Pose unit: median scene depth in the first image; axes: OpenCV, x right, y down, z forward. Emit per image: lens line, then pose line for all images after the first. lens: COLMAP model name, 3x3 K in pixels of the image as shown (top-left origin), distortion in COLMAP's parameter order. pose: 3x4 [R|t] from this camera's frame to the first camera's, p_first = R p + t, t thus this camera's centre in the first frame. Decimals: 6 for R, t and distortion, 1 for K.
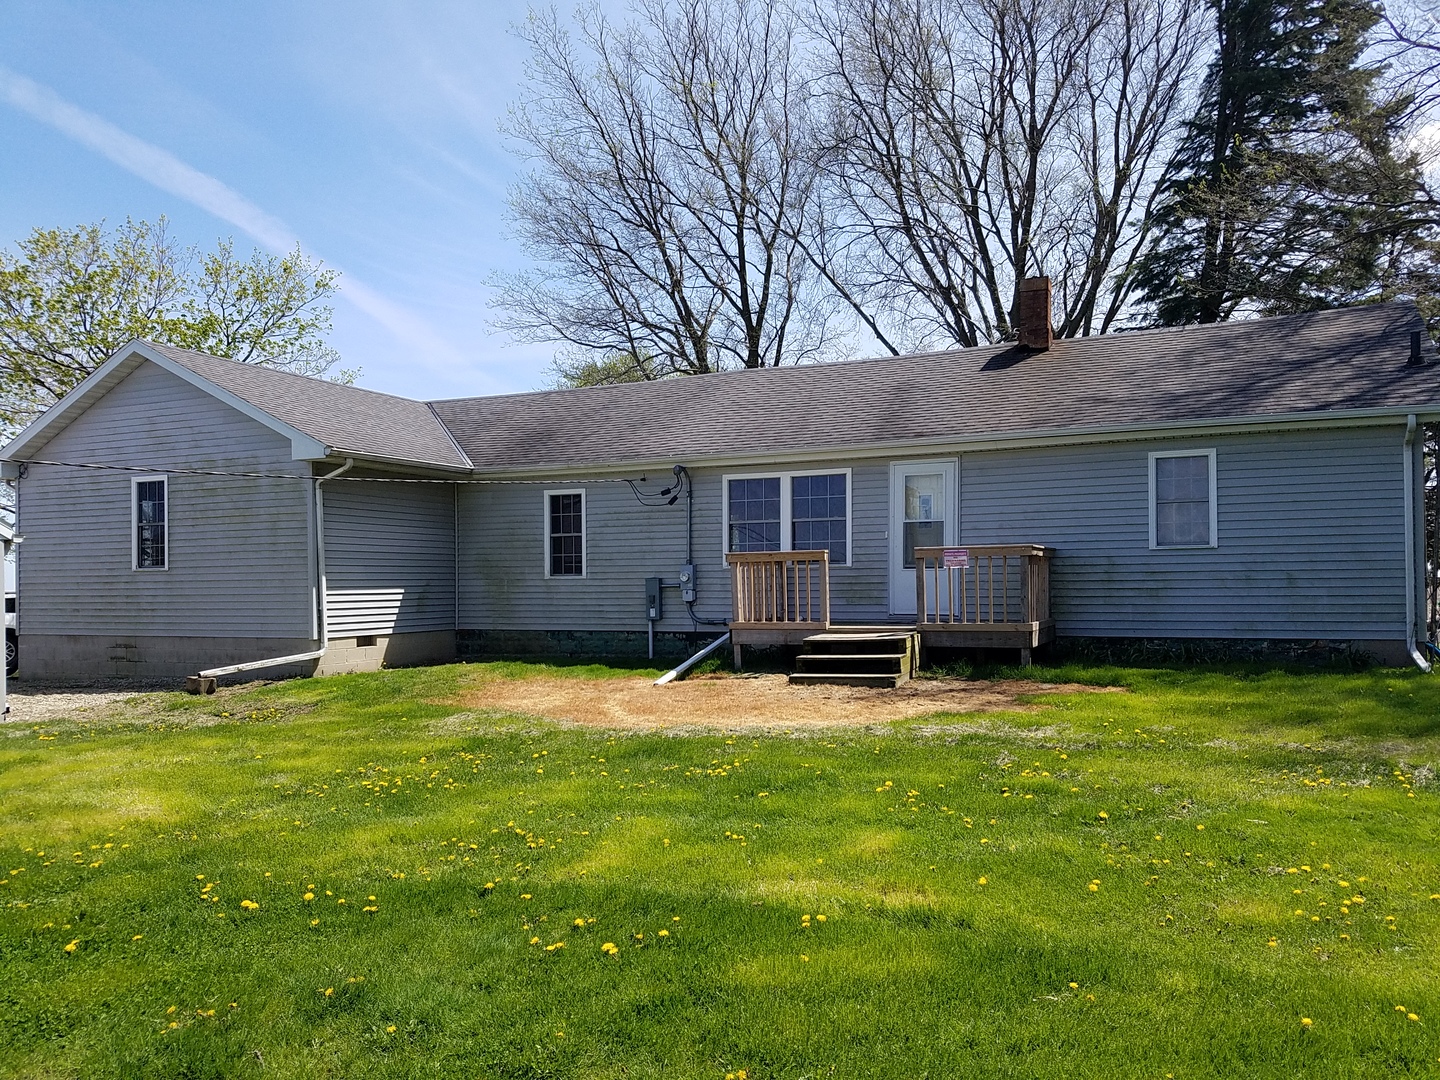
lens RADIAL K [[1132.5, 0, 722.8], [0, 1132.5, 548.3], [0, 0, 1]] dist [0.042782, -0.043966]
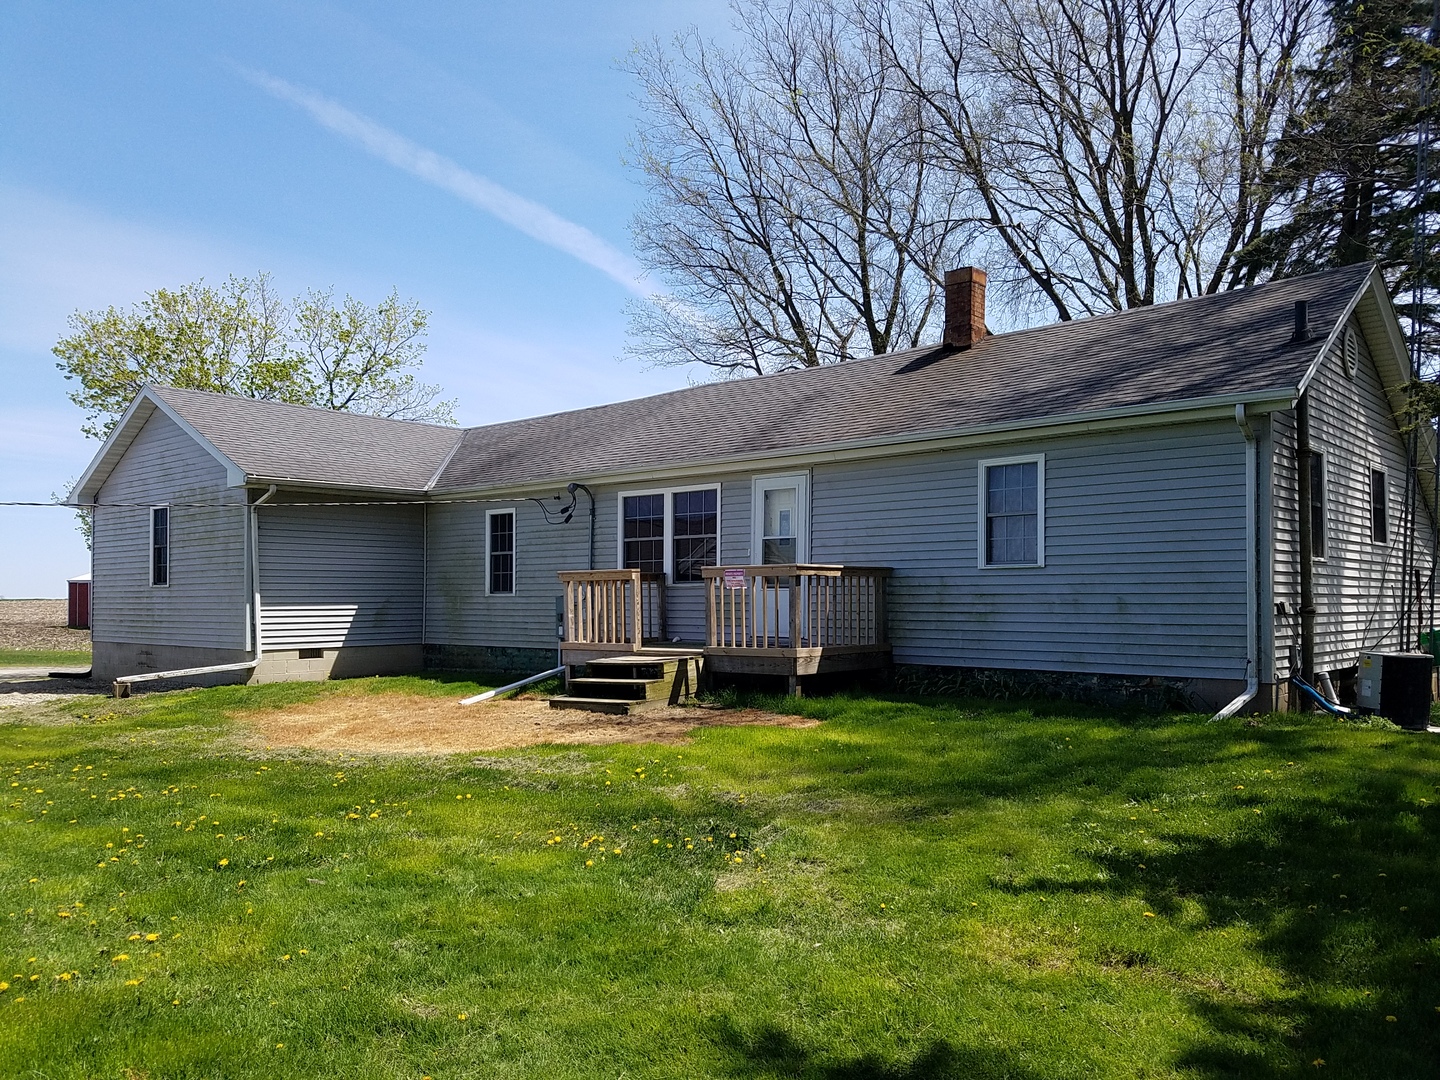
lens RADIAL K [[1132.5, 0, 723.5], [0, 1132.5, 545.5], [0, 0, 1]] dist [0.042782, -0.043966]
pose [[0.958017, -0.005890, -0.286650, 0.387893], [0.001624, 0.999884, -0.015120, -0.003581], [0.286706, 0.014020, 0.957916, 0.083614]]
